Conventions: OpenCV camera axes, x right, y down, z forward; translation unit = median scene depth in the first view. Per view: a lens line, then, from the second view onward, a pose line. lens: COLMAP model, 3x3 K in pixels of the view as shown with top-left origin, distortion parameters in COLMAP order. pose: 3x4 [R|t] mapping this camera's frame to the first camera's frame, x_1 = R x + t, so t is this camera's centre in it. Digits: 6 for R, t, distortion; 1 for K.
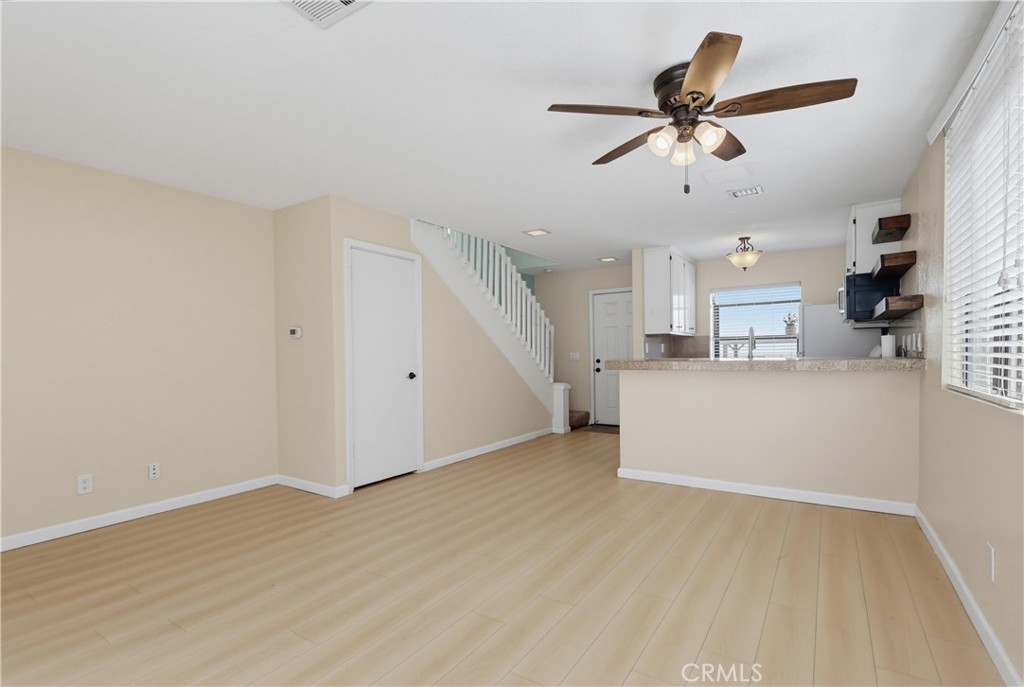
lens RADIAL K [[488.4, 0, 512.6], [0, 488.4, 371.1], [0, 0, 1]] dist [-0.001082, -0.000145]
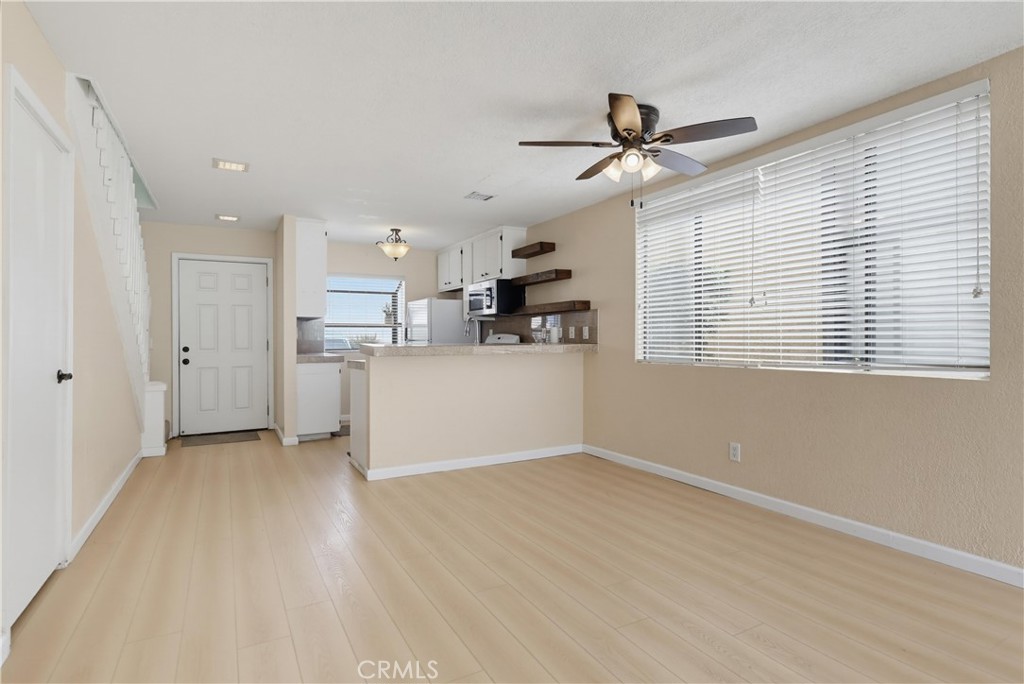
lens RADIAL K [[514.9, 0, 512.0], [0, 514.9, 342.0], [0, 0, 1]] dist [0.001071, 0.000268]
pose [[0.468327, 0.005957, 0.883535, -0.382161], [0.027131, 0.999409, -0.021119, -0.002490], [-0.883139, 0.033862, 0.467888, 0.274875]]
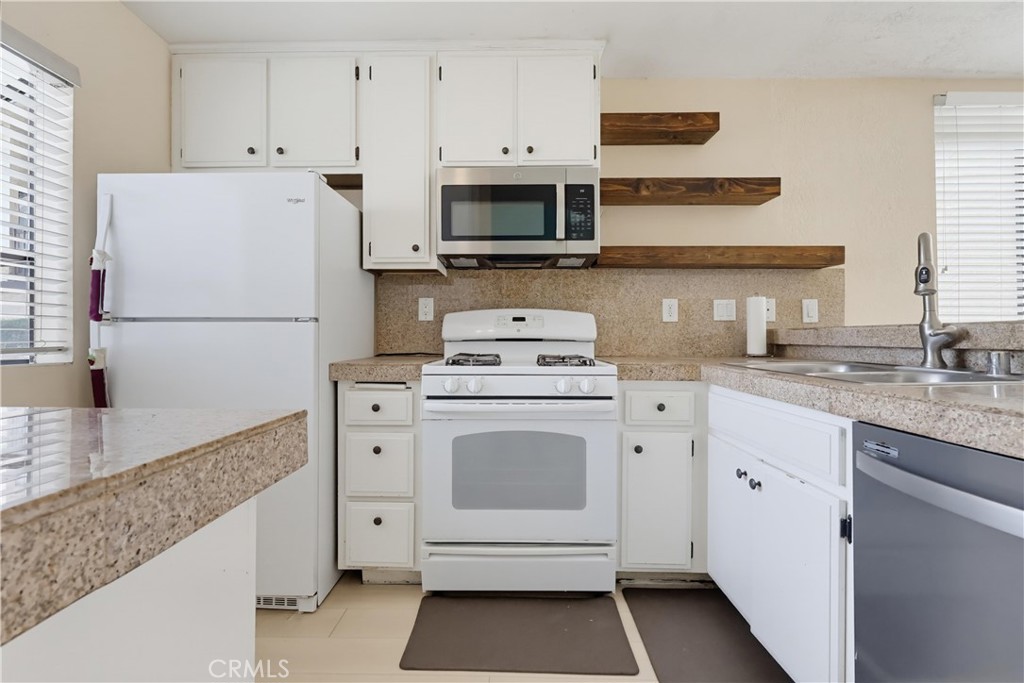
lens RADIAL K [[474.9, 0, 509.4], [0, 474.9, 334.9], [0, 0, 1]] dist [-0.001811, 0.000094]
pose [[-0.530798, 0.020610, 0.847247, 0.254699], [0.035734, 0.999359, -0.001923, -0.020933], [-0.846744, 0.029255, -0.531195, 1.070677]]
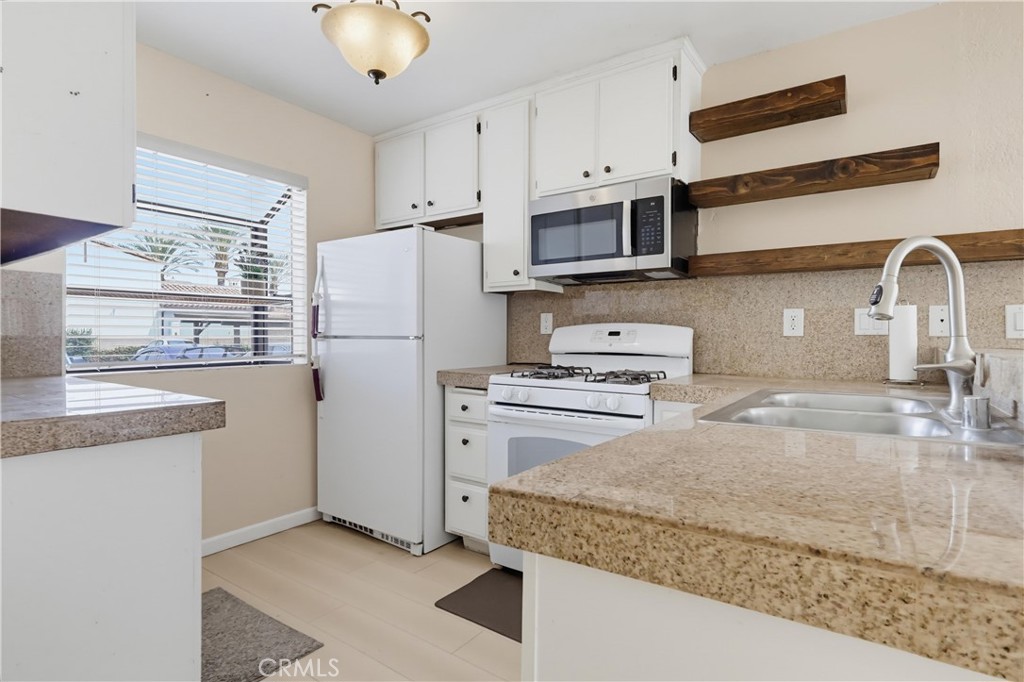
lens RADIAL K [[519.0, 0, 519.2], [0, 519.0, 343.4], [0, 0, 1]] dist [0.003421, 0.000173]
pose [[0.031175, 0.000502, 0.999514, 0.133556], [0.027661, 0.999616, -0.001364, -0.028405], [-0.999131, 0.027691, 0.031149, 0.907549]]
